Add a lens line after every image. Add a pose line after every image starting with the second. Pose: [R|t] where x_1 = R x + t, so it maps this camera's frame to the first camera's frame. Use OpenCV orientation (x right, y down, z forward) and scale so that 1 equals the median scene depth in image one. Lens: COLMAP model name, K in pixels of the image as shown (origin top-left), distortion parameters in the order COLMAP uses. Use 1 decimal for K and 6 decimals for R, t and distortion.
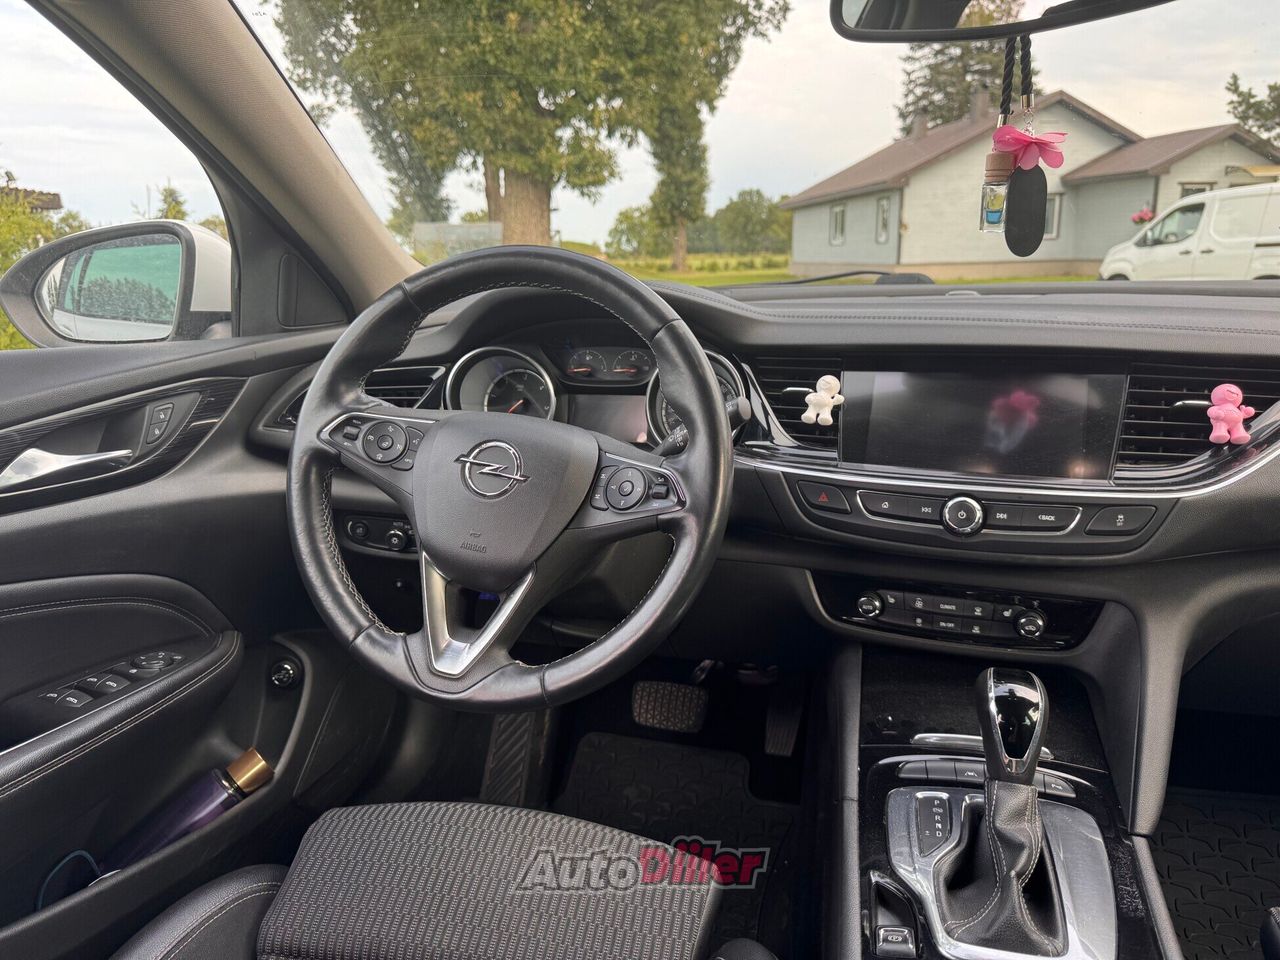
lens RADIAL K [[908.9, 0, 641.7], [0, 908.9, 491.1], [0, 0, 1]] dist [0.046167, -0.085508]
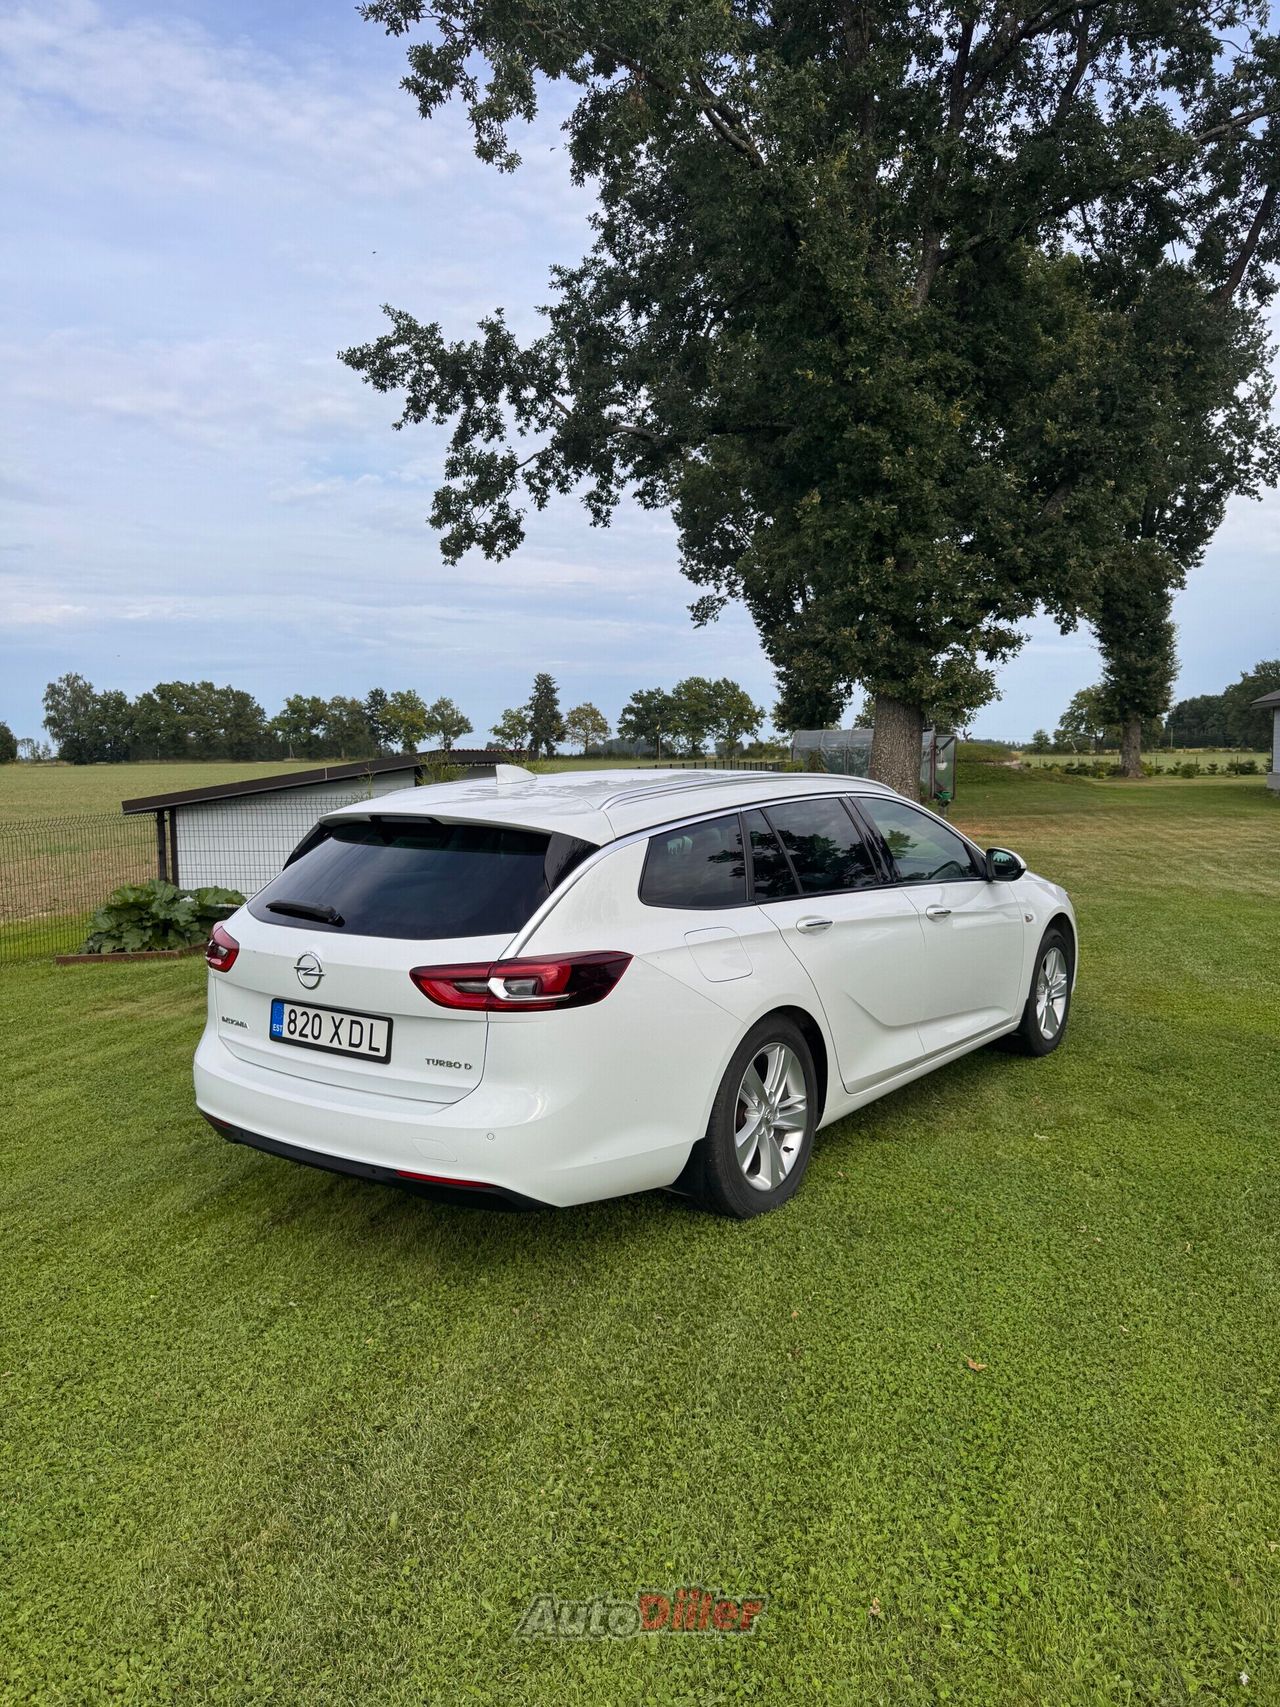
lens RADIAL K [[1193.0, 0, 643.4], [0, 1193.0, 853.2], [0, 0, 1]] dist [0.139593, -0.235777]
pose [[0.931974, 0.040503, -0.360256, 0.051166], [-0.098721, 0.984539, -0.144699, 0.022565], [0.348826, 0.170420, 0.921563, -0.155419]]
